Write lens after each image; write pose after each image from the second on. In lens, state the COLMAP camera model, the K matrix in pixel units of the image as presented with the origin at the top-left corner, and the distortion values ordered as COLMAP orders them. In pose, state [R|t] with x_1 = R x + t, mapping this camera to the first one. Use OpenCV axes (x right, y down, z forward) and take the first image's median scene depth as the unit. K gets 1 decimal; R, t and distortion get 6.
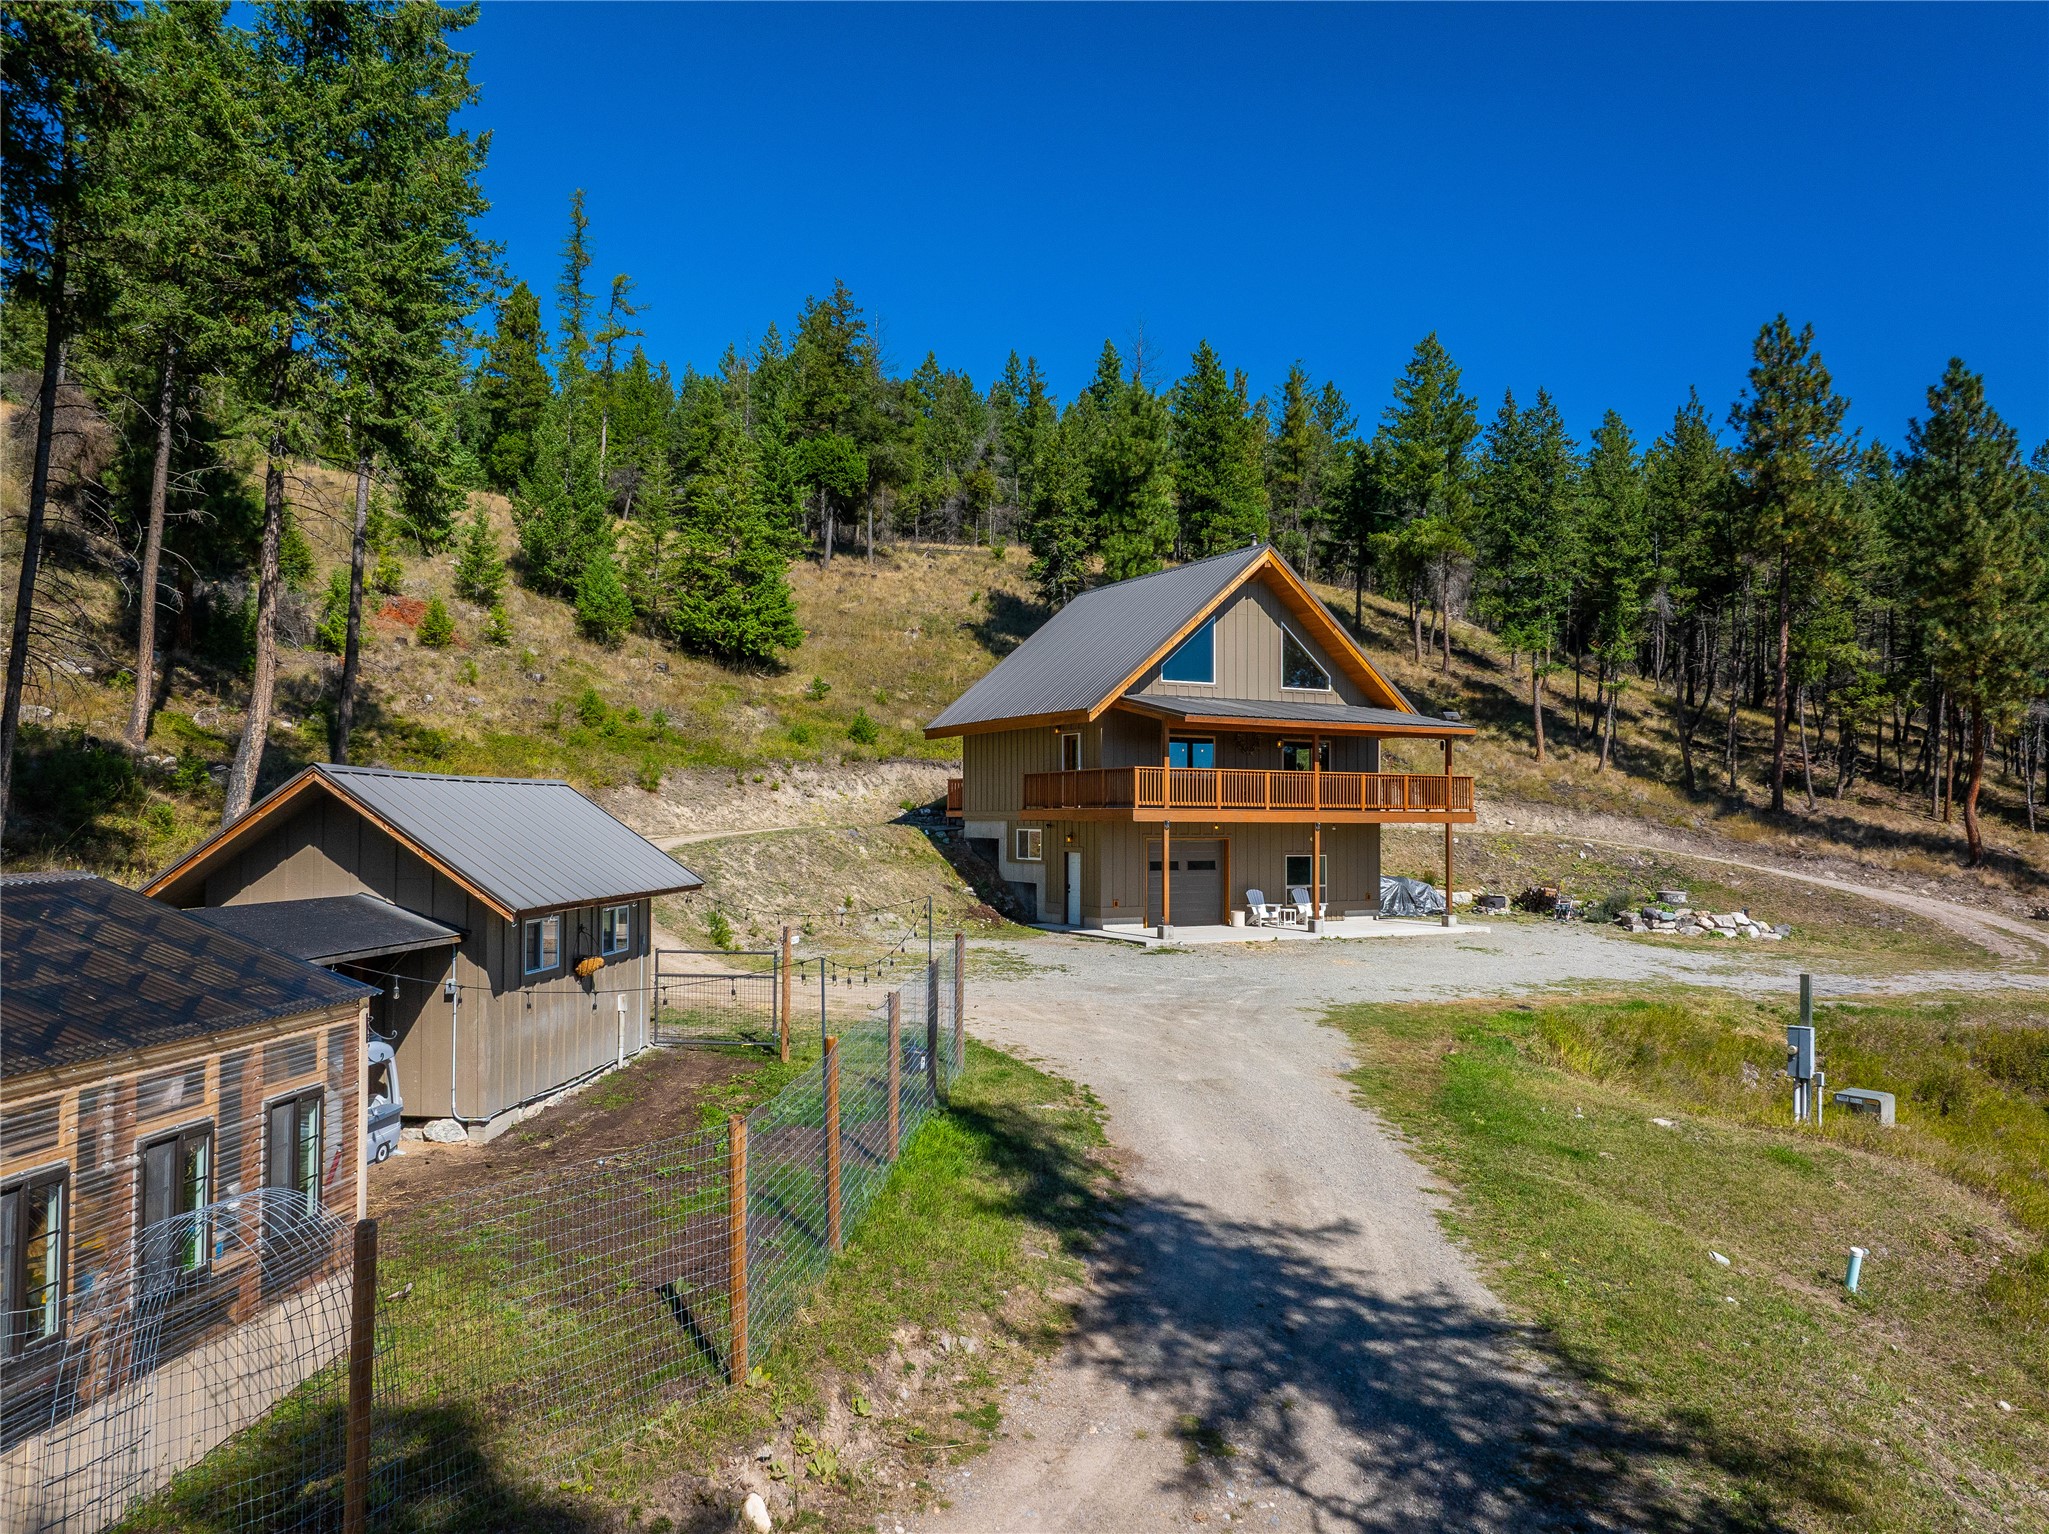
lens RADIAL K [[1441.5, 0, 1032.1], [0, 1441.5, 762.2], [0, 0, 1]] dist [-0.038054, -0.002788]
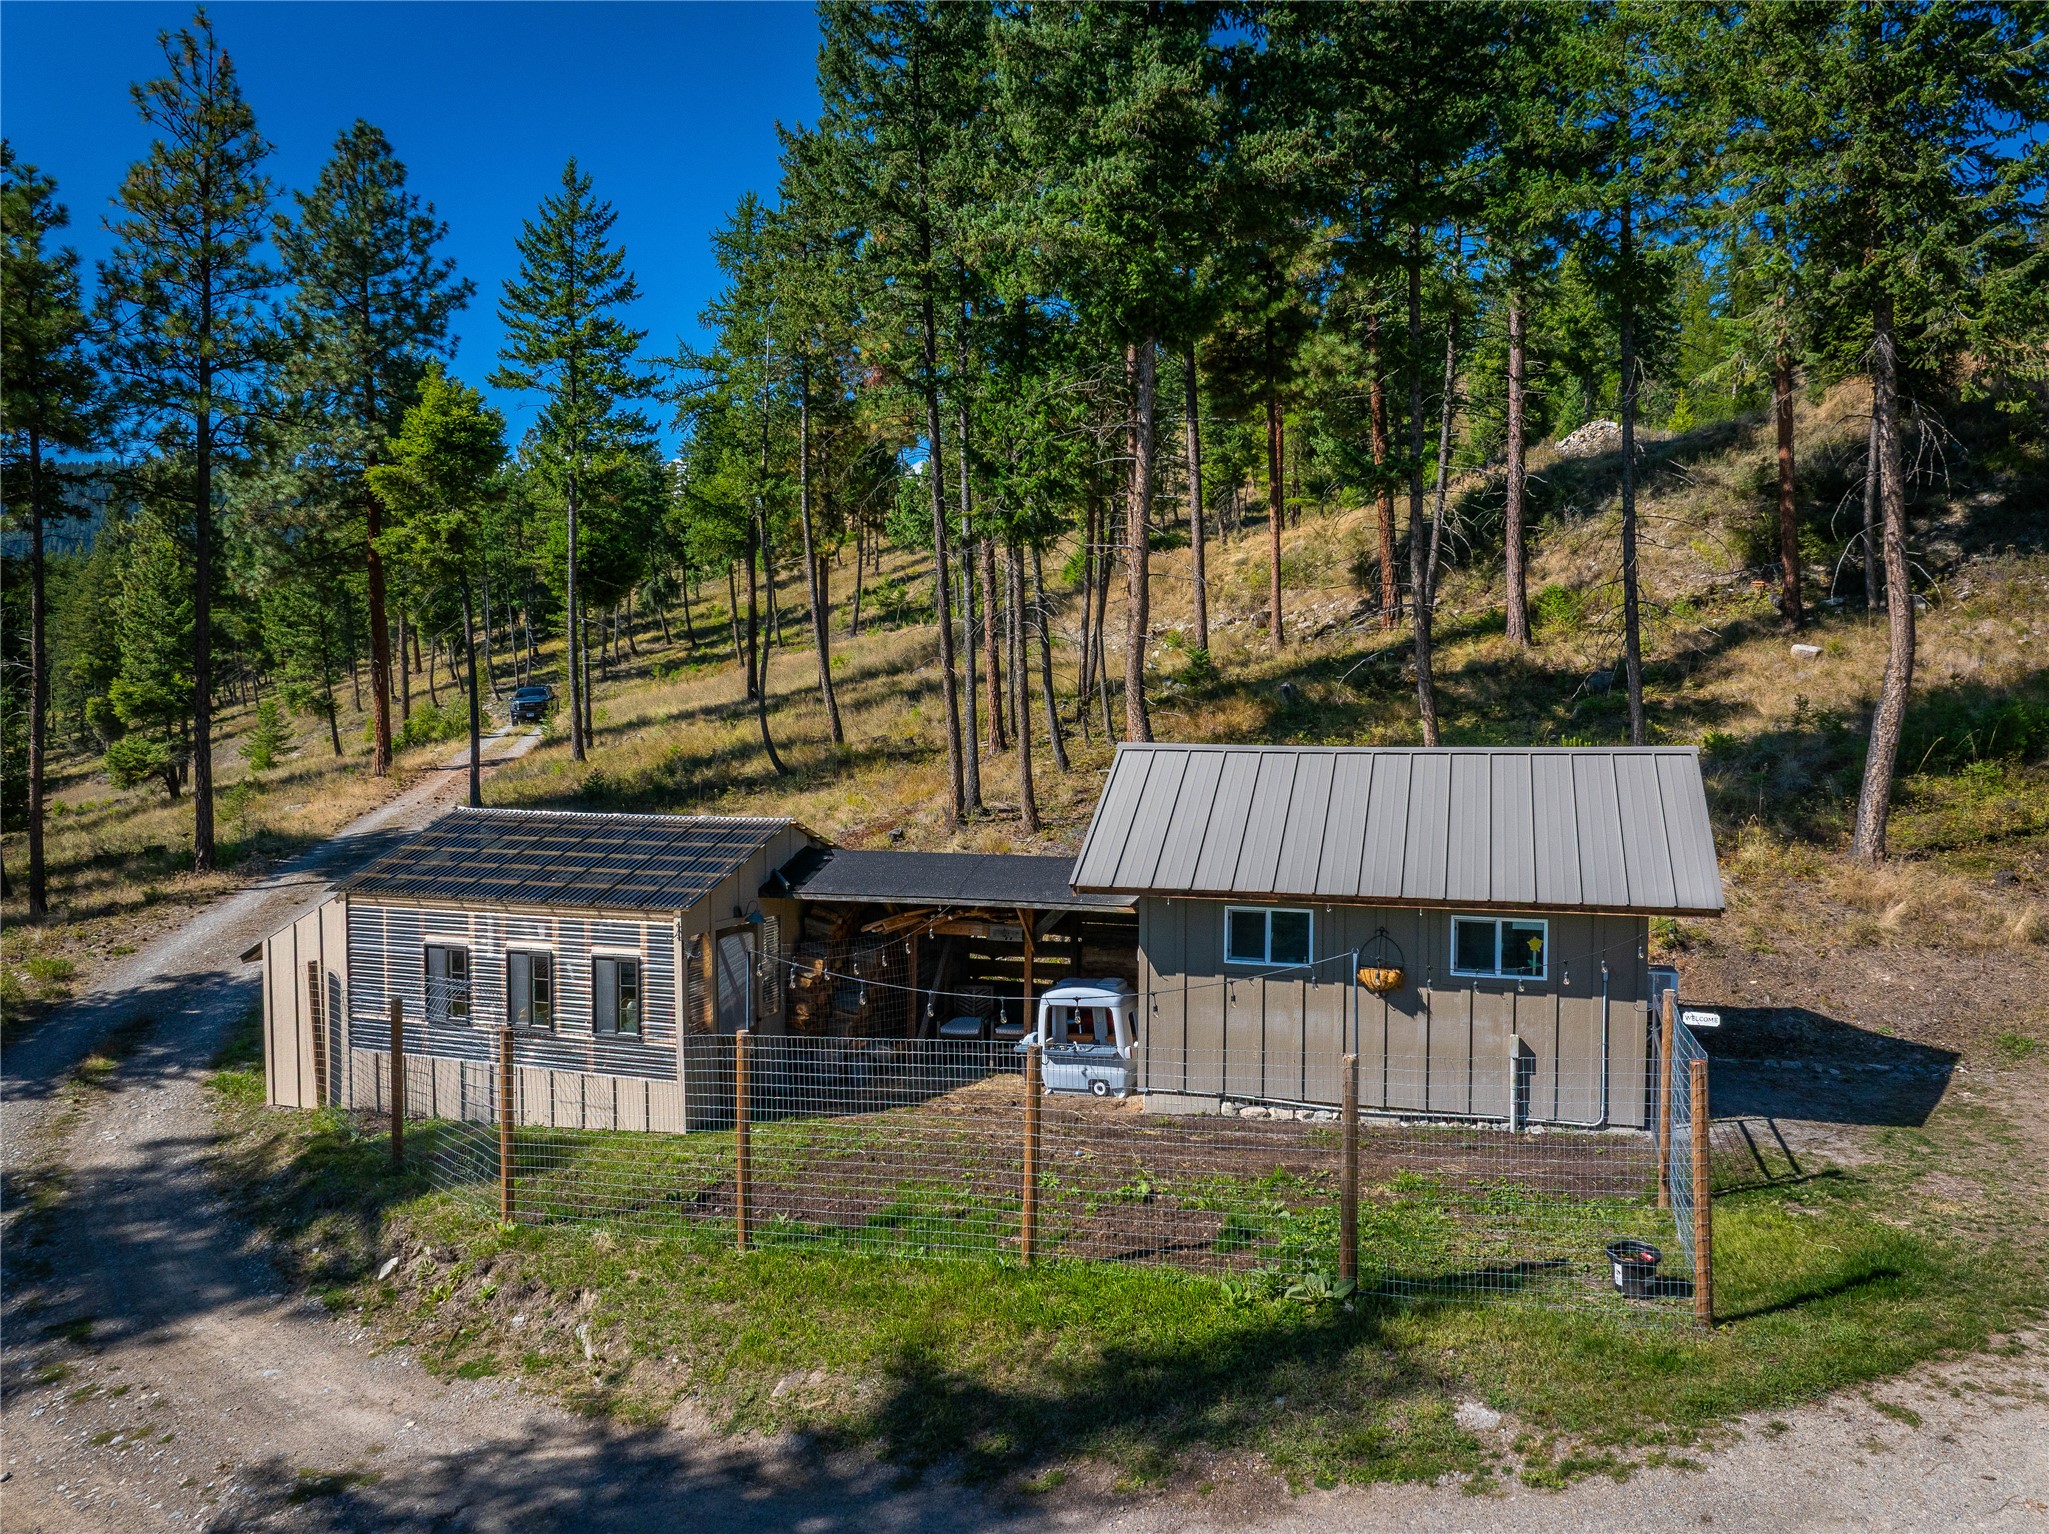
lens RADIAL K [[1441.5, 0, 1032.1], [0, 1441.5, 762.2], [0, 0, 1]] dist [-0.038054, -0.002788]
pose [[-0.228634, 0.021696, -0.973271, 0.187409], [0.034691, 0.999298, 0.014127, -0.000293], [0.972894, -0.030533, -0.229227, 0.347457]]
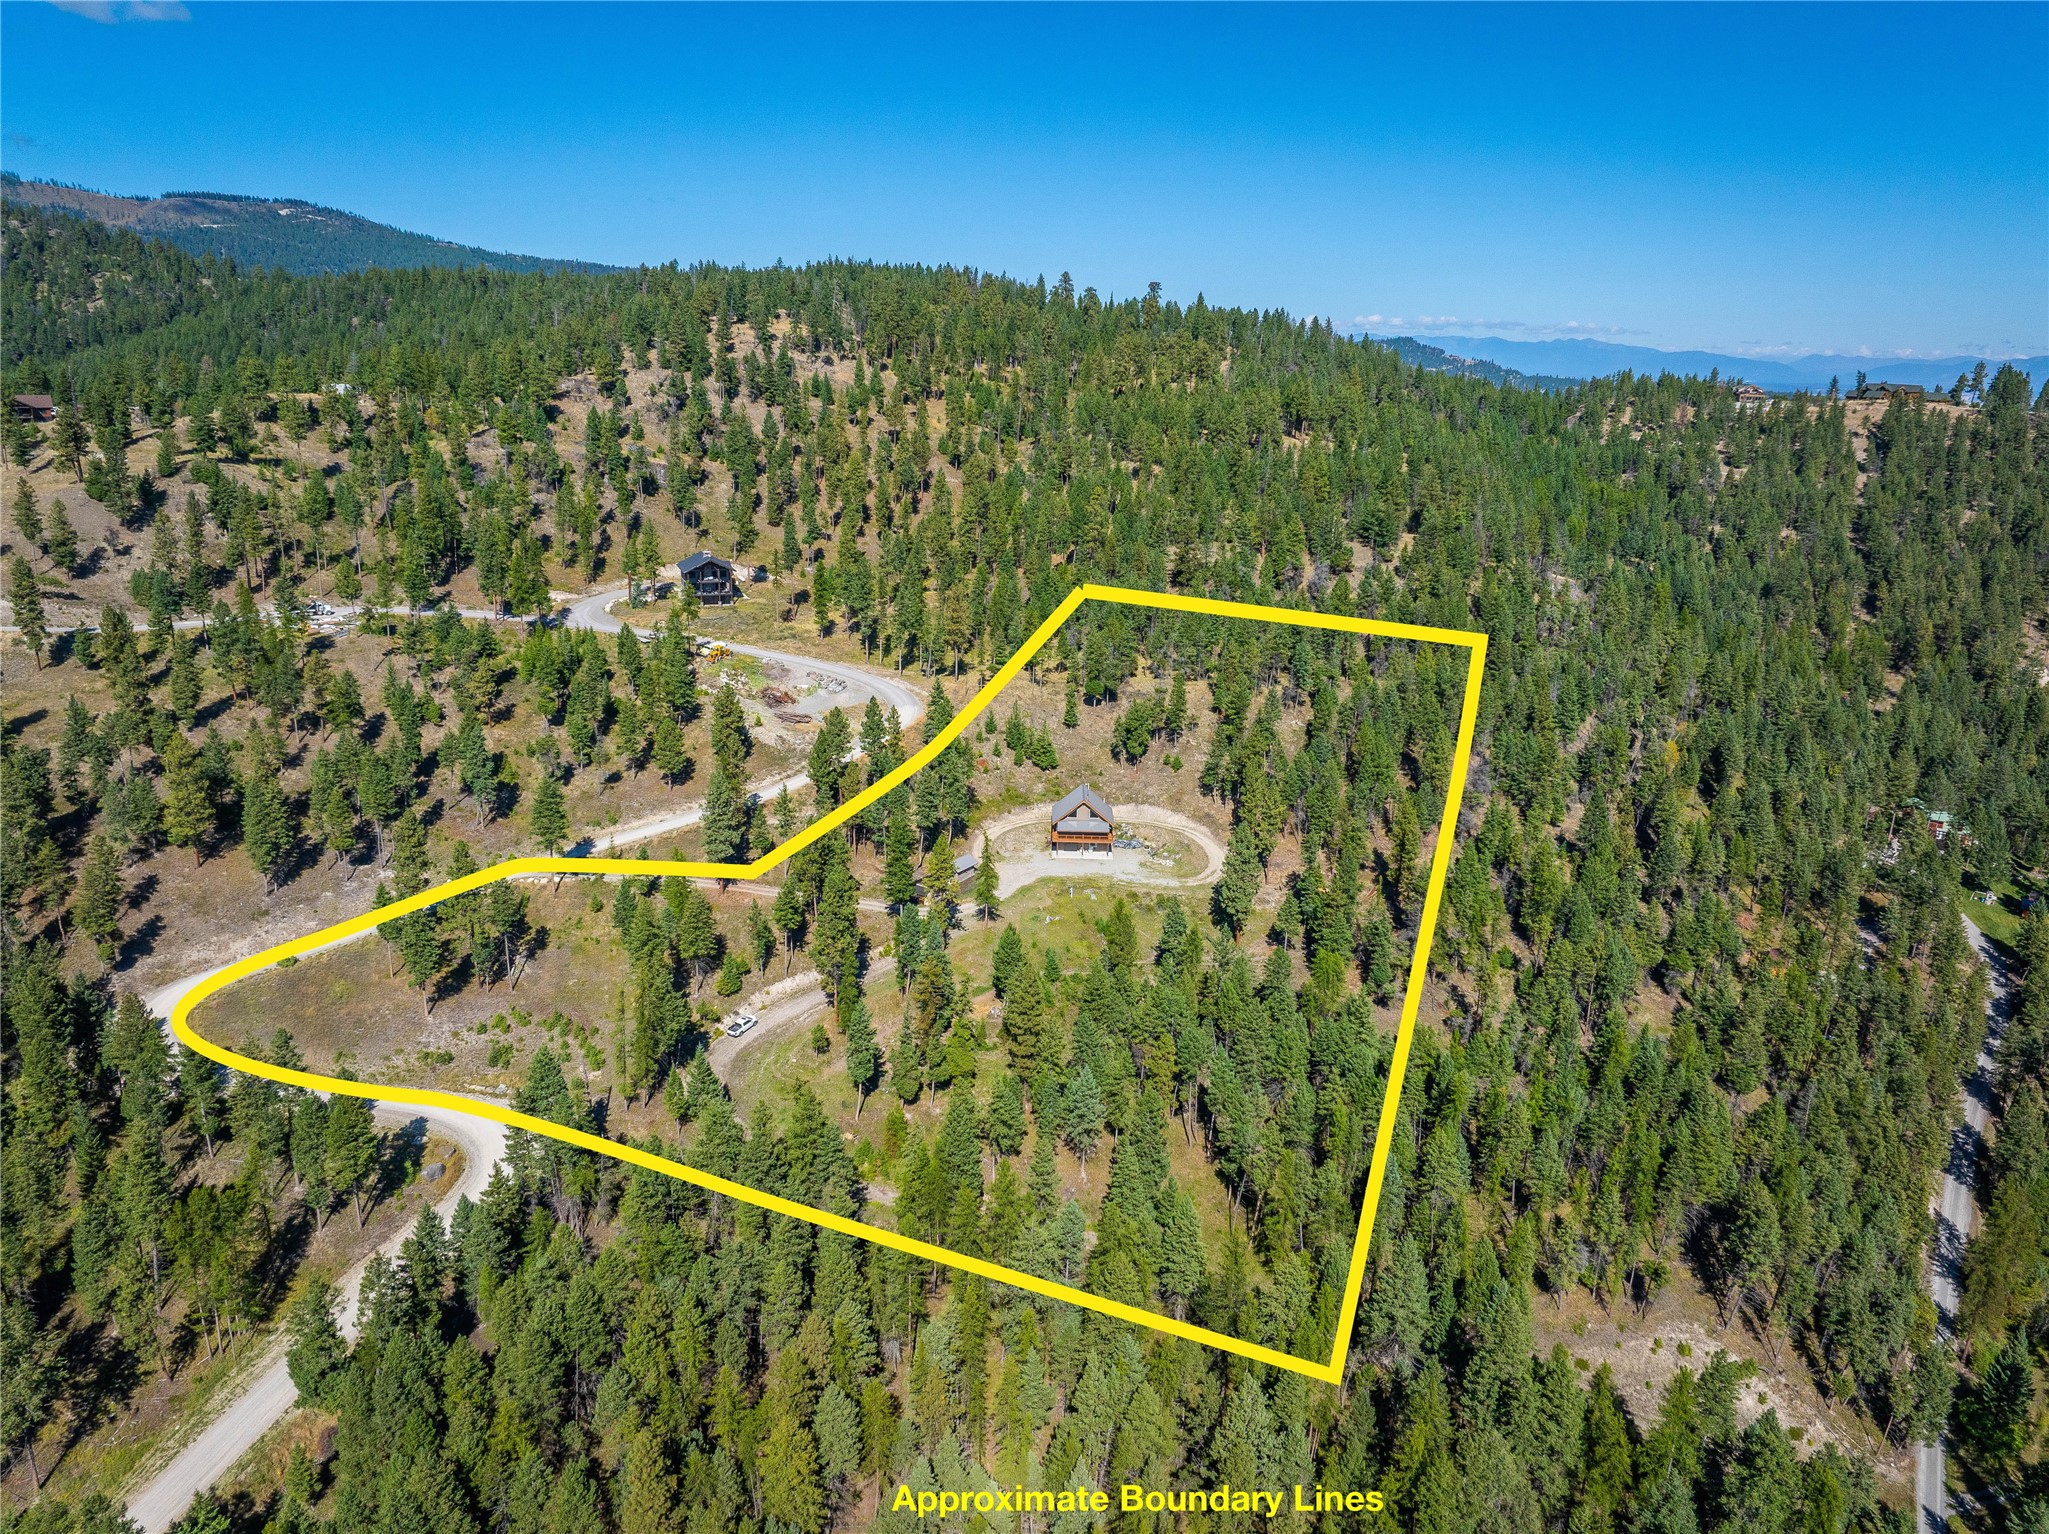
lens RADIAL K [[1441.5, 0, 1032.1], [0, 1441.5, 762.2], [0, 0, 1]] dist [-0.038054, -0.002788]
pose [[0.873253, 0.147223, -0.464493, 2.510302], [0.003033, 0.951603, 0.307316, -1.962795], [0.487257, -0.269774, 0.830544, -3.831959]]
